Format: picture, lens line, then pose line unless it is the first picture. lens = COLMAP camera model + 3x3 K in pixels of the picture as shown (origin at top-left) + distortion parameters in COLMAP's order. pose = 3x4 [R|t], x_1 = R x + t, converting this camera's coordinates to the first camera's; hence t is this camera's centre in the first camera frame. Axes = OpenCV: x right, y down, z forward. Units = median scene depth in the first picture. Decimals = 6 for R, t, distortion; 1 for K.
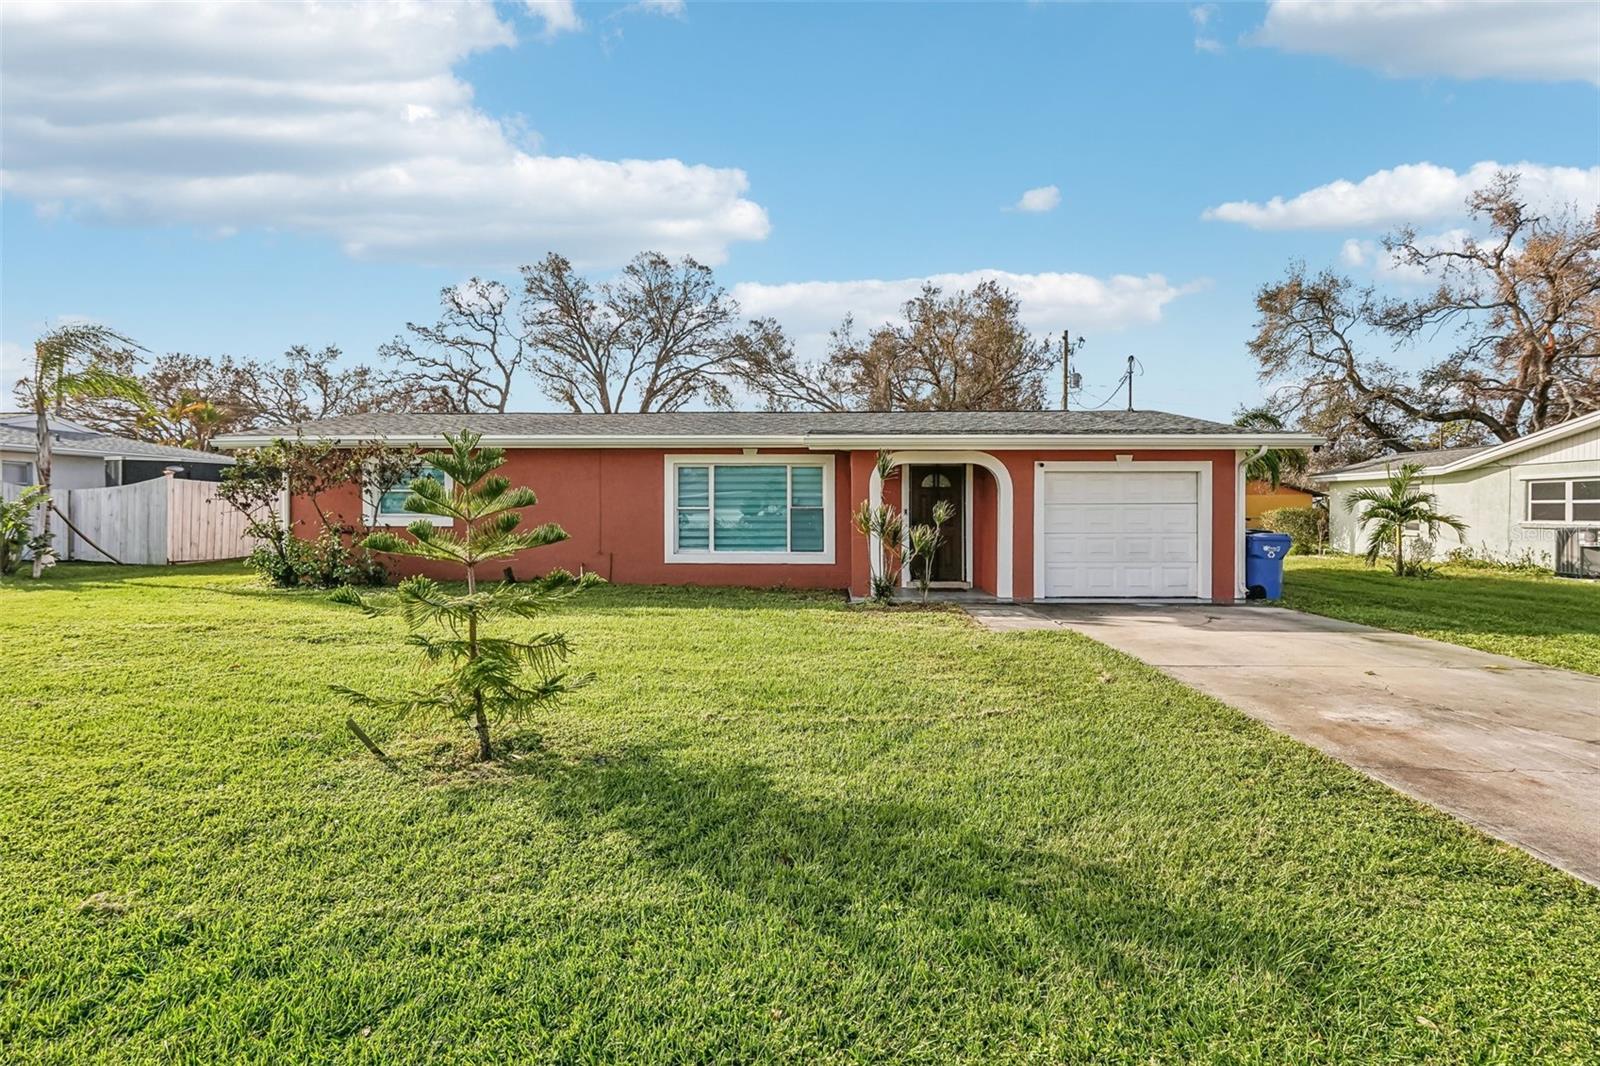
lens RADIAL K [[763.2, 0, 803.9], [0, 763.2, 515.7], [0, 0, 1]] dist [-0.006998, 0.000244]
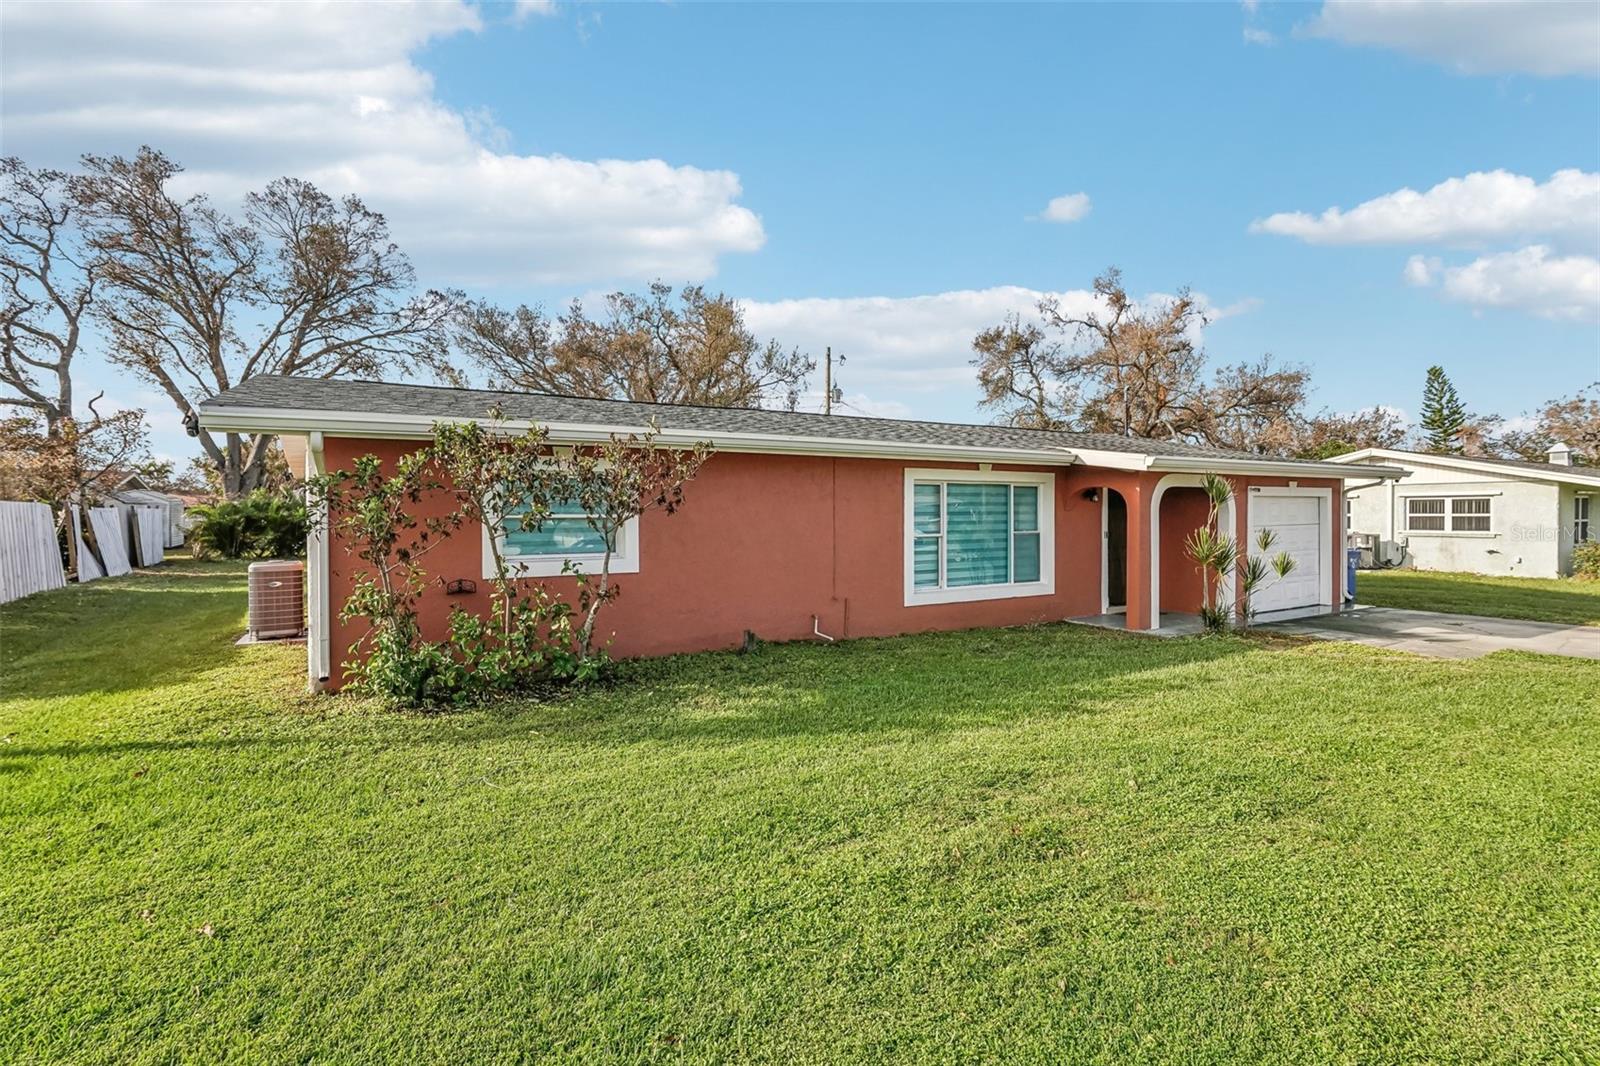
lens RADIAL K [[751.1, 0, 800.0], [0, 751.1, 533.0], [0, 0, 1]] dist [-0.014705, 0.008870]
pose [[0.847495, -0.020006, 0.530427, -0.688972], [0.009439, 0.999699, 0.022624, -0.032061], [-0.530720, -0.014167, 0.847429, 0.406780]]
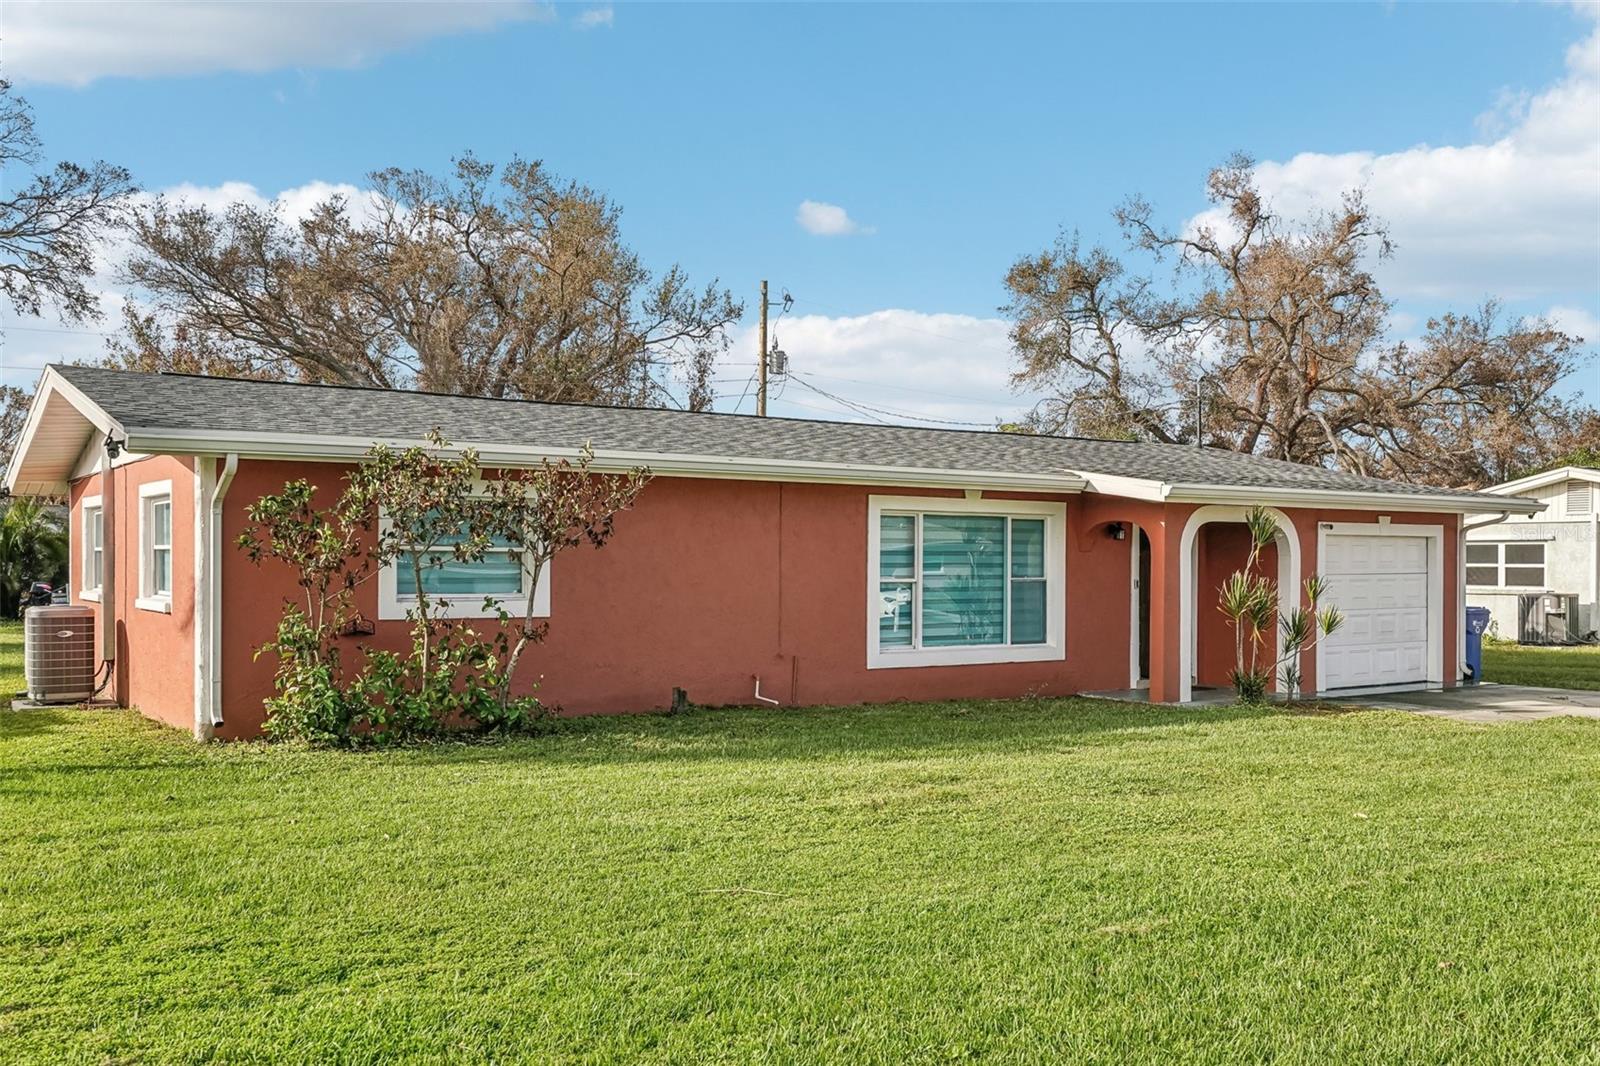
lens RADIAL K [[1437.3, 0, 799.6], [0, 1437.3, 551.6], [0, 0, 1]] dist [0.000882, -0.007226]
pose [[0.809657, 0.006171, 0.586871, -0.924860], [0.000778, 0.999933, -0.011589, -0.020267], [-0.586903, 0.009839, 0.809597, 0.083017]]
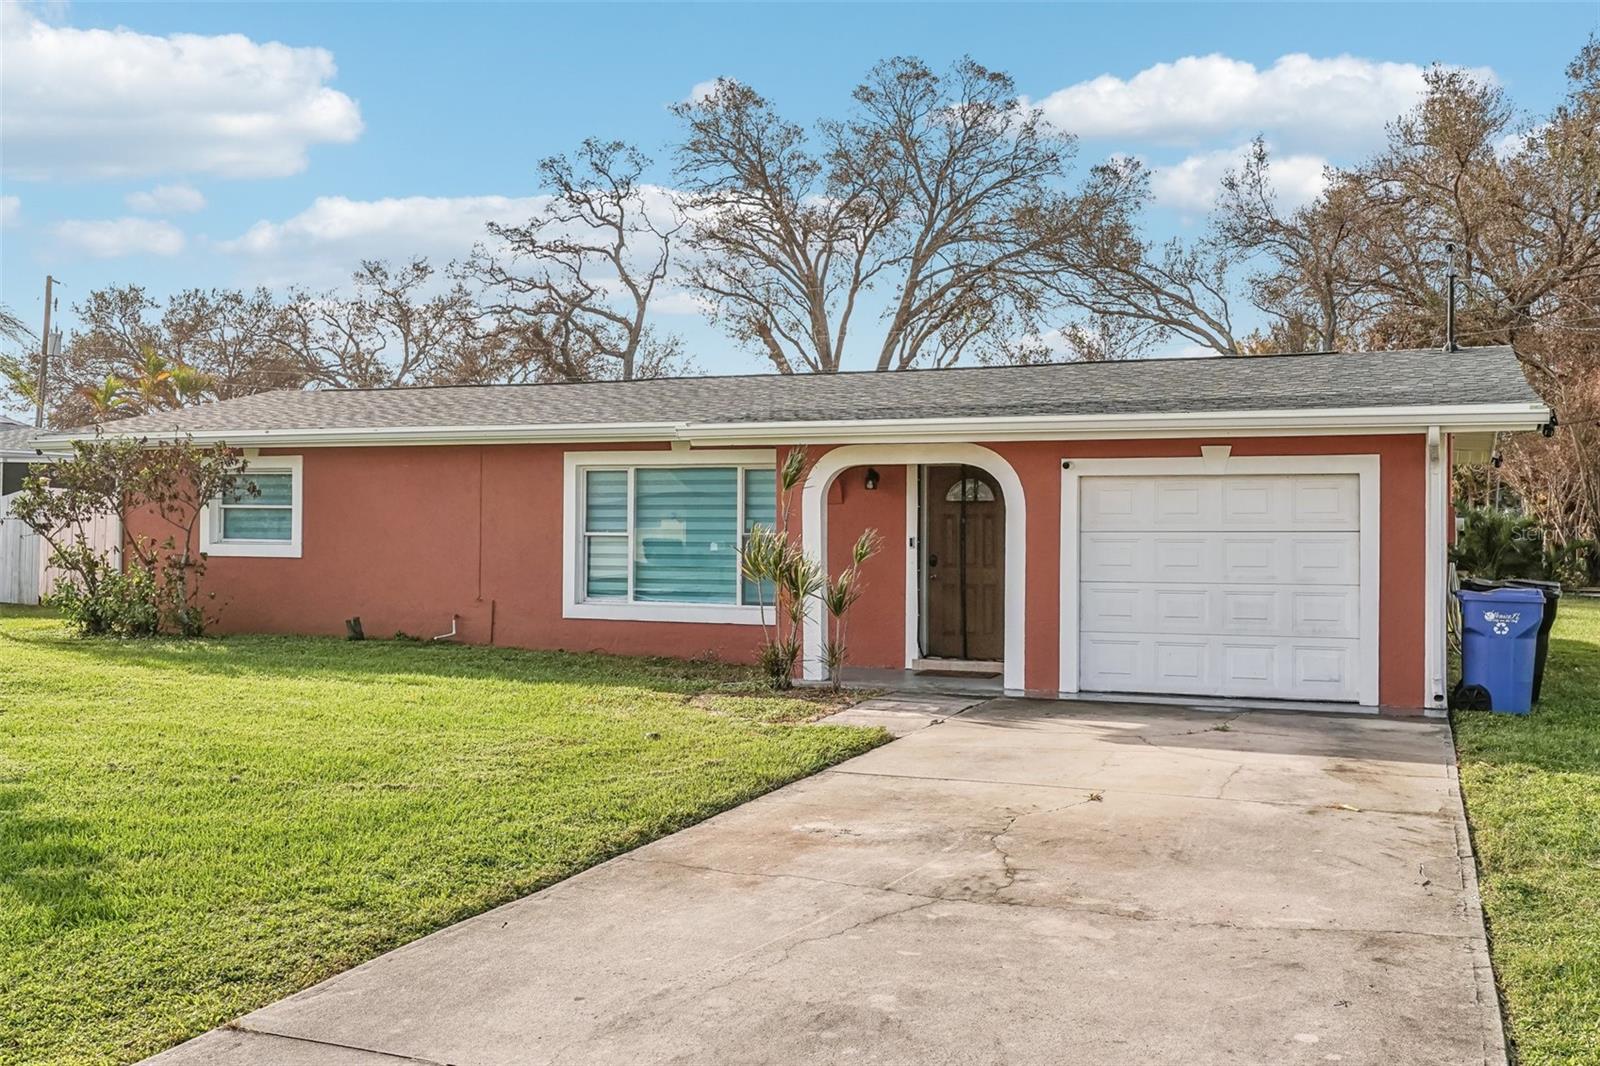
lens RADIAL K [[1526.5, 0, 800.6], [0, 1526.5, 524.2], [0, 0, 1]] dist [-0.002923, -0.007904]
pose [[0.934814, 0.003943, -0.355115, 0.477040], [-0.007891, 0.999922, -0.009670, -0.007004], [0.355049, 0.011842, 0.934773, -0.154141]]
